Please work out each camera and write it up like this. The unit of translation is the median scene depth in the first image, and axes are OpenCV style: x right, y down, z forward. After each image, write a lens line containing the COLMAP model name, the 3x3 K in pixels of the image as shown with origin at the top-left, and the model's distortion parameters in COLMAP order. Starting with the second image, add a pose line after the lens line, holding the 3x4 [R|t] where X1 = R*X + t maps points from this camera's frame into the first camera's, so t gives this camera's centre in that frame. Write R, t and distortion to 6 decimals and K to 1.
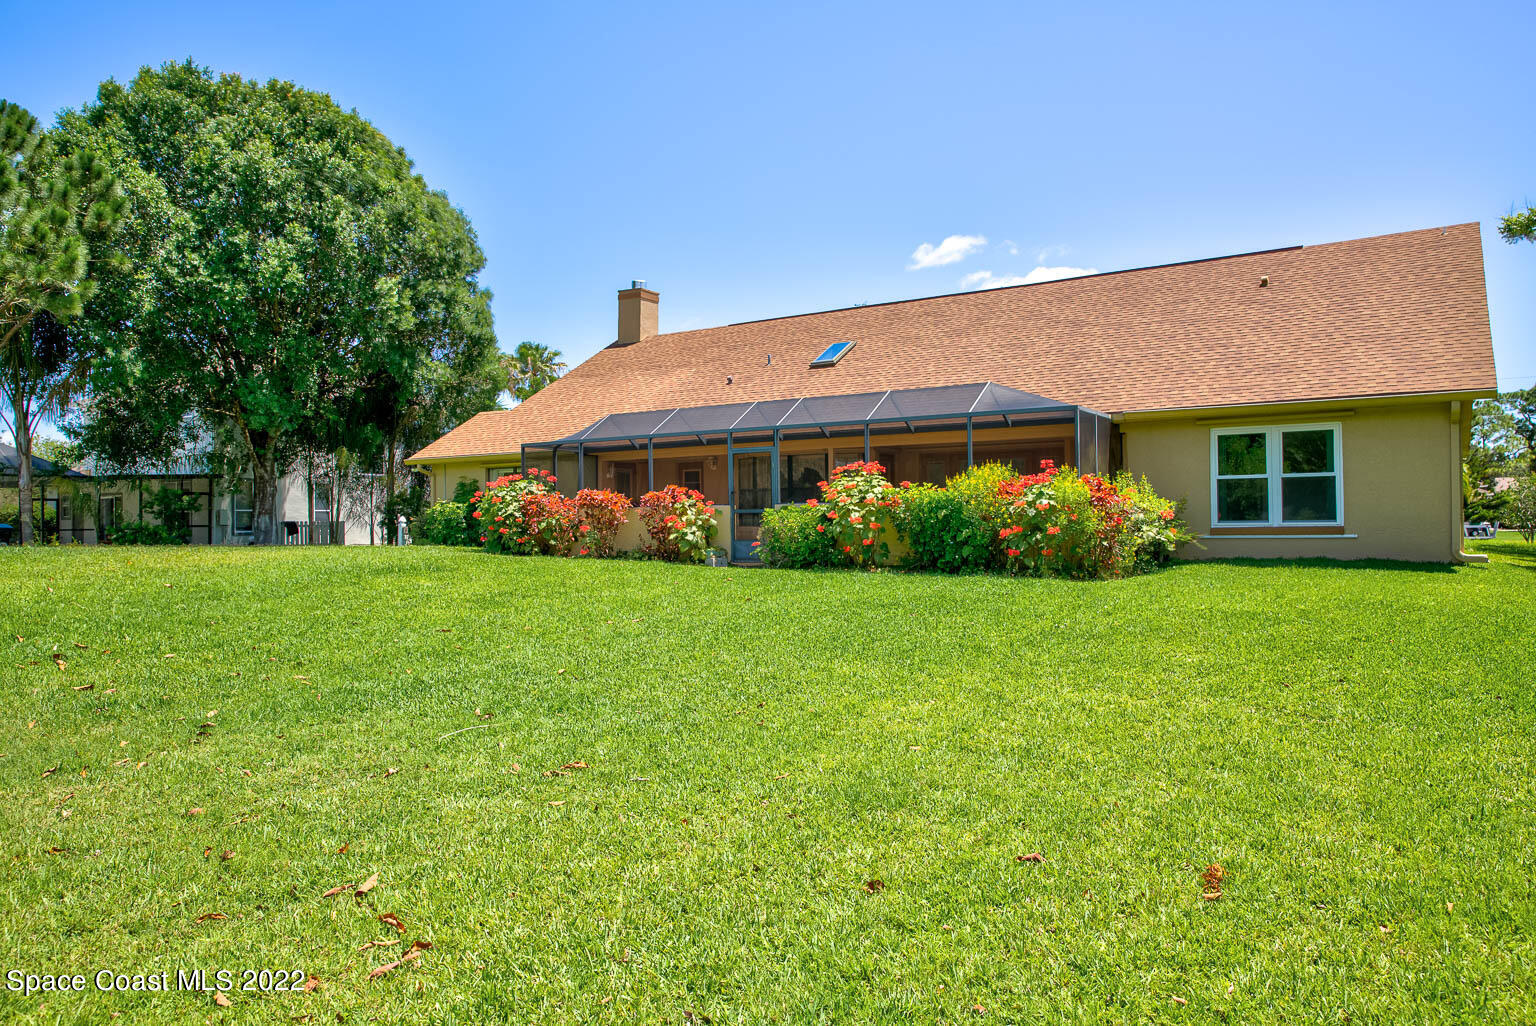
lens RADIAL K [[1011.3, 0, 768.0], [0, 1011.3, 513.0], [0, 0, 1]] dist [-0.000829, 0.000123]
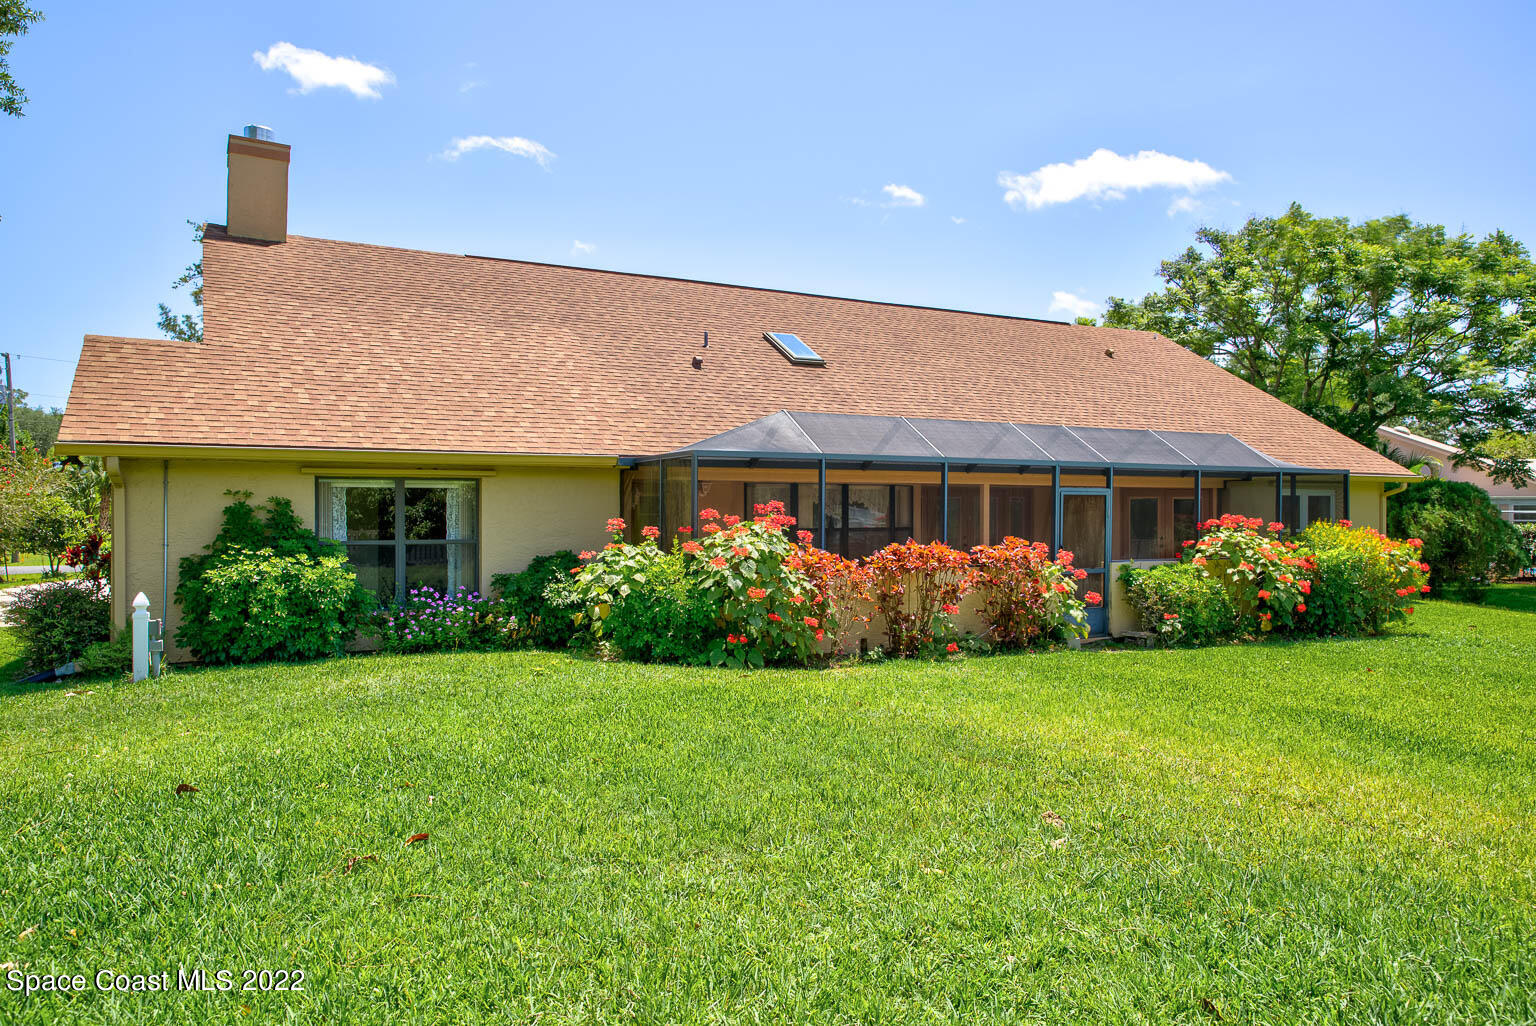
lens RADIAL K [[1011.3, 0, 768.0], [0, 1011.3, 513.0], [0, 0, 1]] dist [-0.000829, 0.000123]
pose [[0.432923, 0.037943, 0.900632, -0.693646], [0.006350, 0.998961, -0.045138, -0.011921], [-0.901408, 0.025260, 0.432232, 0.804794]]
